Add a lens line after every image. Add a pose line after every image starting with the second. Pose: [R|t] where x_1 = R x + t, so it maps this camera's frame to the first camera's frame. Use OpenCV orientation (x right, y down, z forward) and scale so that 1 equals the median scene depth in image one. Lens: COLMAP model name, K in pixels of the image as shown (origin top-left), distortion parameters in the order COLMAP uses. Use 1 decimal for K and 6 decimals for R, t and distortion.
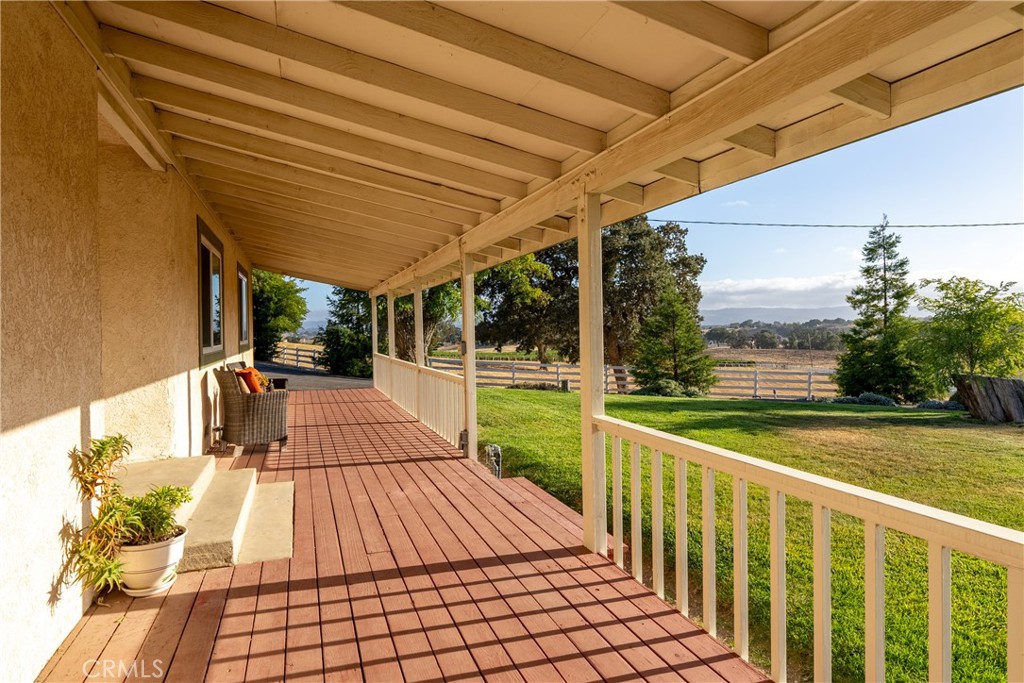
lens RADIAL K [[570.0, 0, 512.0], [0, 570.0, 341.5], [0, 0, 1]] dist [-0.005494, -0.000649]
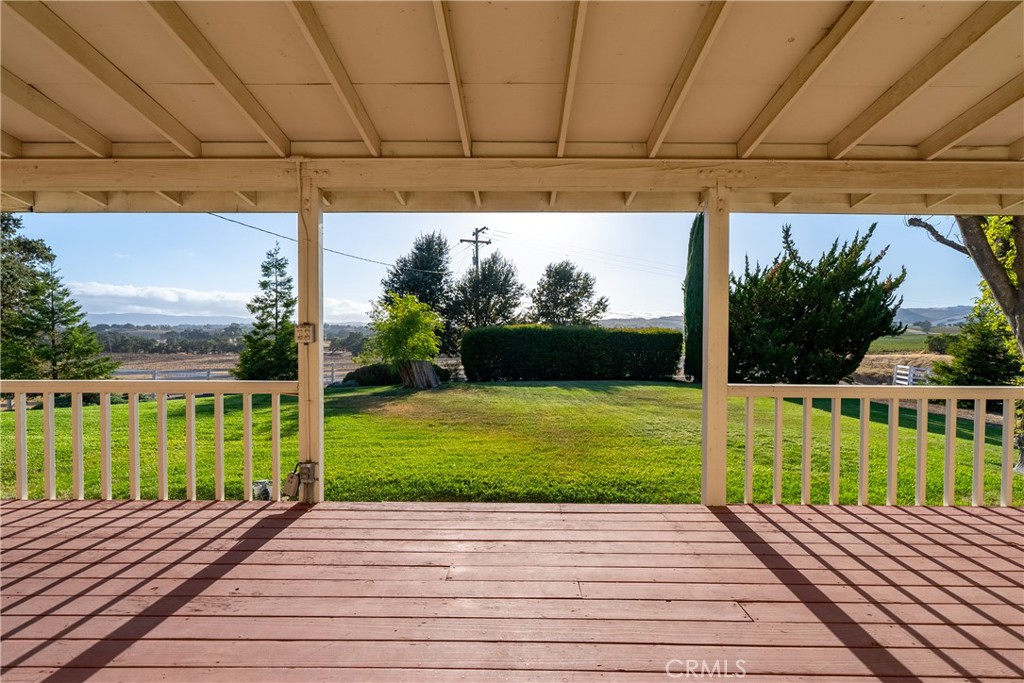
lens RADIAL K [[455.5, 0, 512.0], [0, 455.5, 341.5], [0, 0, 1]] dist [-0.003849, -0.000132]
pose [[0.357893, -0.004881, 0.933750, -0.111962], [0.009345, 0.999955, 0.001645, 0.005226], [-0.933716, 0.008137, 0.357923, 0.140915]]
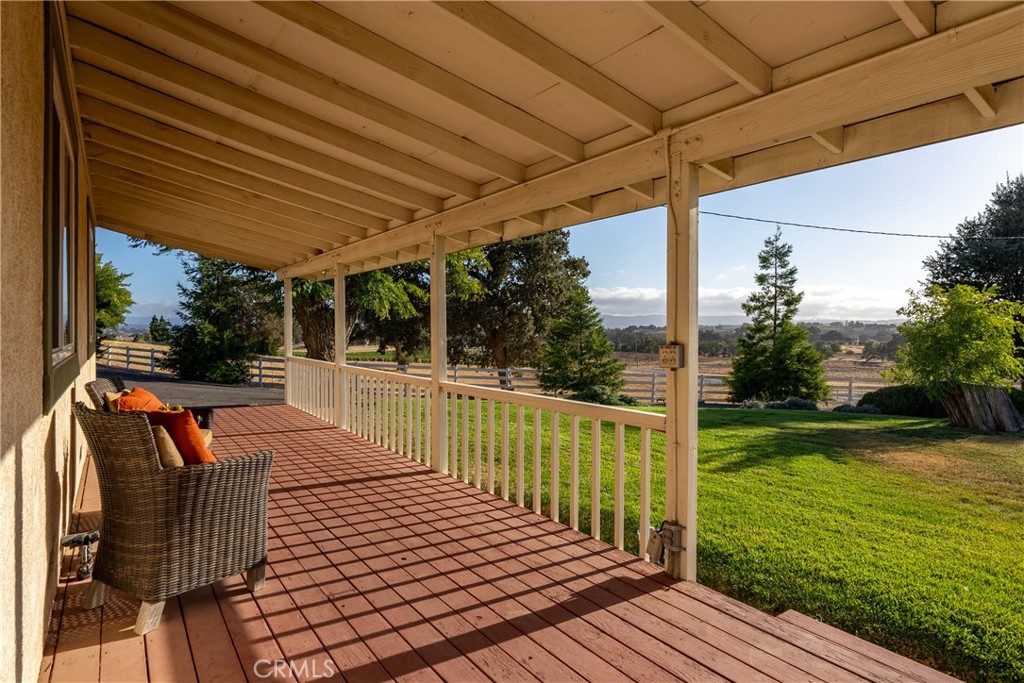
lens RADIAL K [[556.8, 0, 512.0], [0, 556.8, 341.5], [0, 0, 1]] dist [-0.006546, 0.000259]
pose [[0.966031, 0.012215, 0.258139, -0.080561], [-0.011641, 0.999925, -0.003752, 0.000776], [-0.258165, 0.000620, 0.966101, 0.133941]]
